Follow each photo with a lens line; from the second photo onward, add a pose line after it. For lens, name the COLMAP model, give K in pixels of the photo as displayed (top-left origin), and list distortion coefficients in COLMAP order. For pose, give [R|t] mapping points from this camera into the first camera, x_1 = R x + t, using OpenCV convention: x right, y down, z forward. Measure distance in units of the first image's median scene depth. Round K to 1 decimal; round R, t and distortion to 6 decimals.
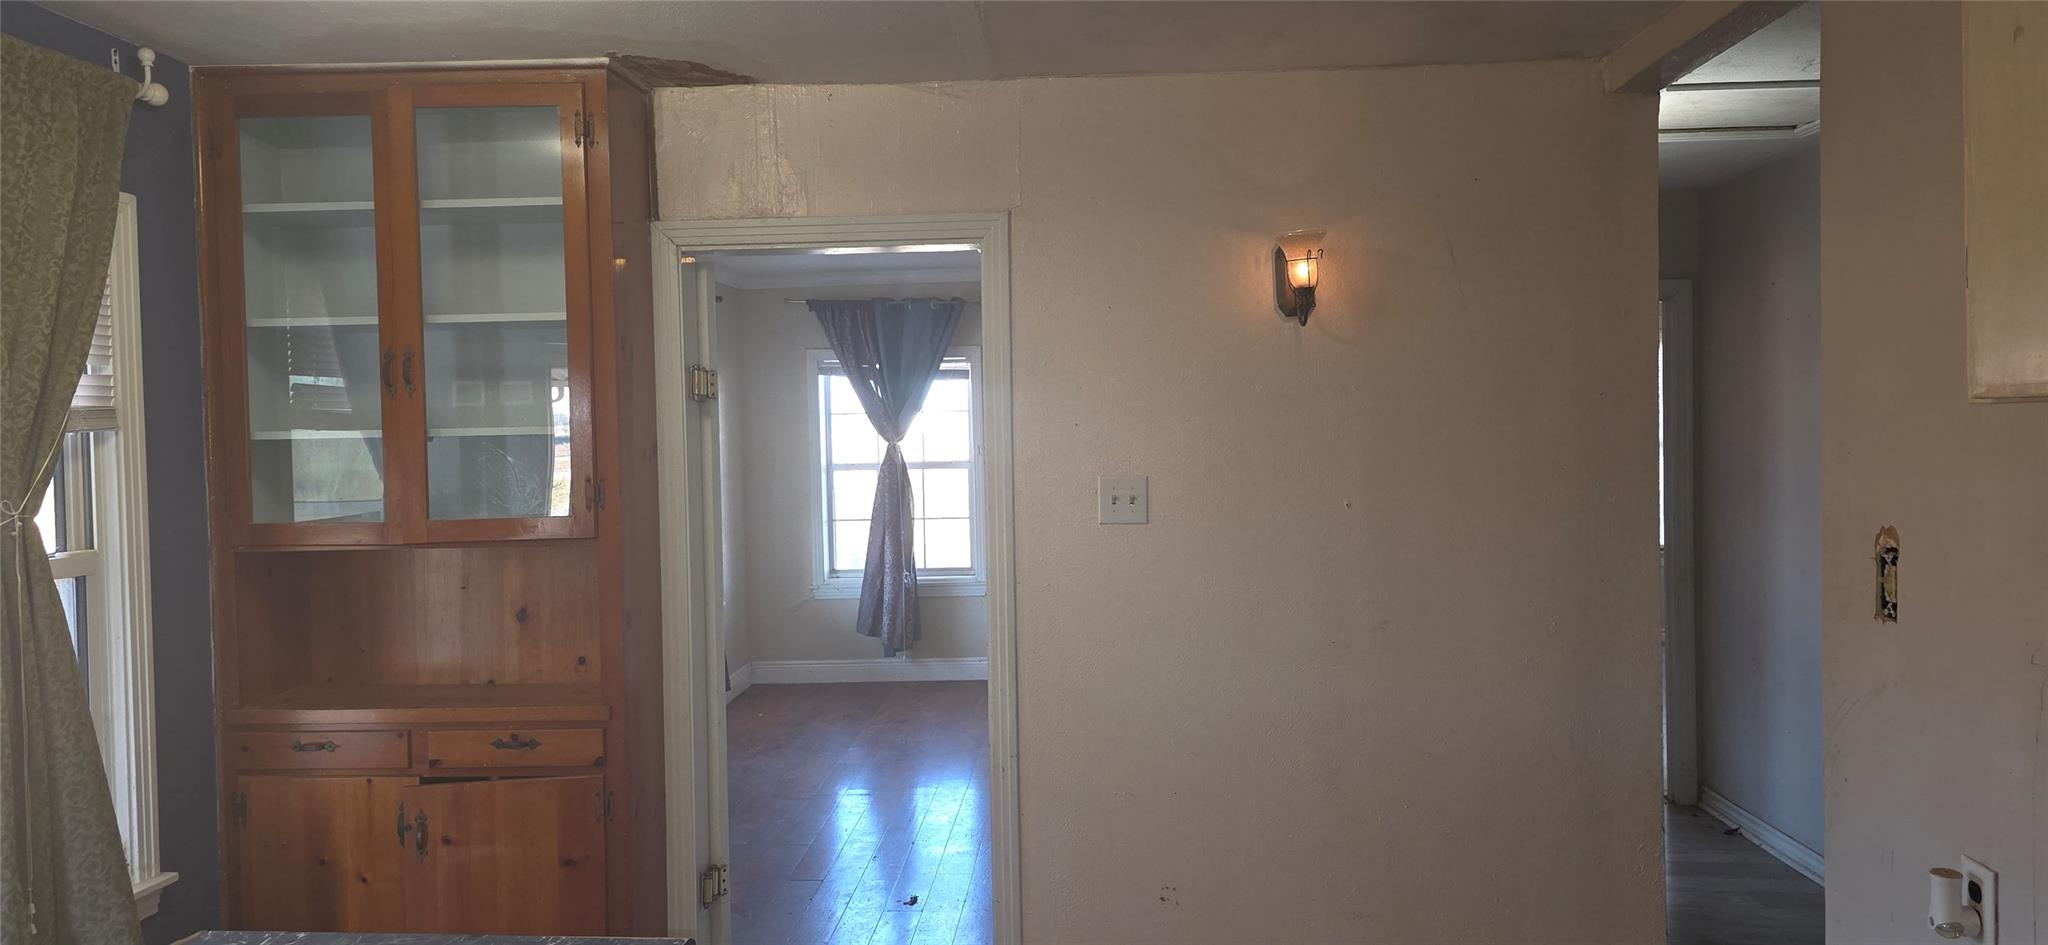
lens RADIAL K [[1352.6, 0, 1024.6], [0, 1352.6, 470.6], [0, 0, 1]] dist [-0.001154, -0.000501]
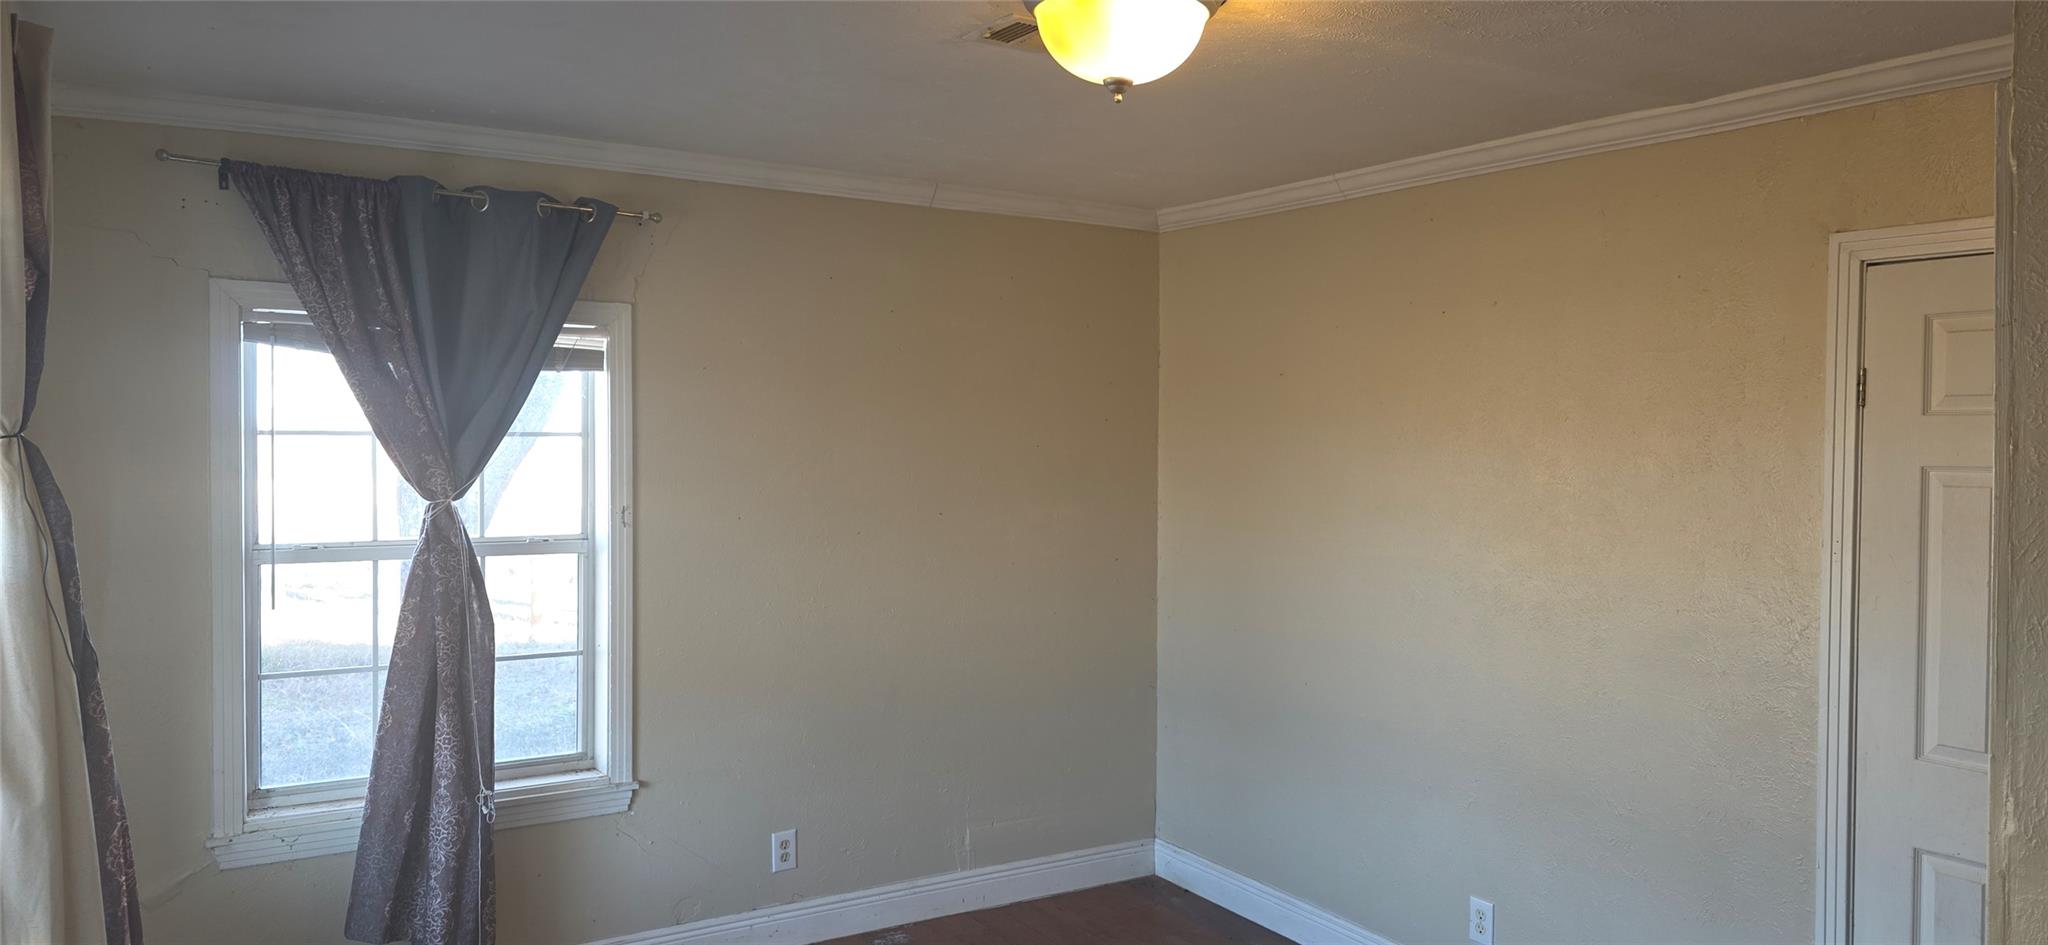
lens RADIAL K [[1352.6, 0, 1023.1], [0, 1352.6, 473.3], [0, 0, 1]] dist [-0.001154, -0.000501]
pose [[0.817820, 0.012011, 0.575349, -0.198091], [-0.004075, 0.999878, -0.015080, -0.024045], [-0.575460, 0.009988, 0.817769, 0.517937]]
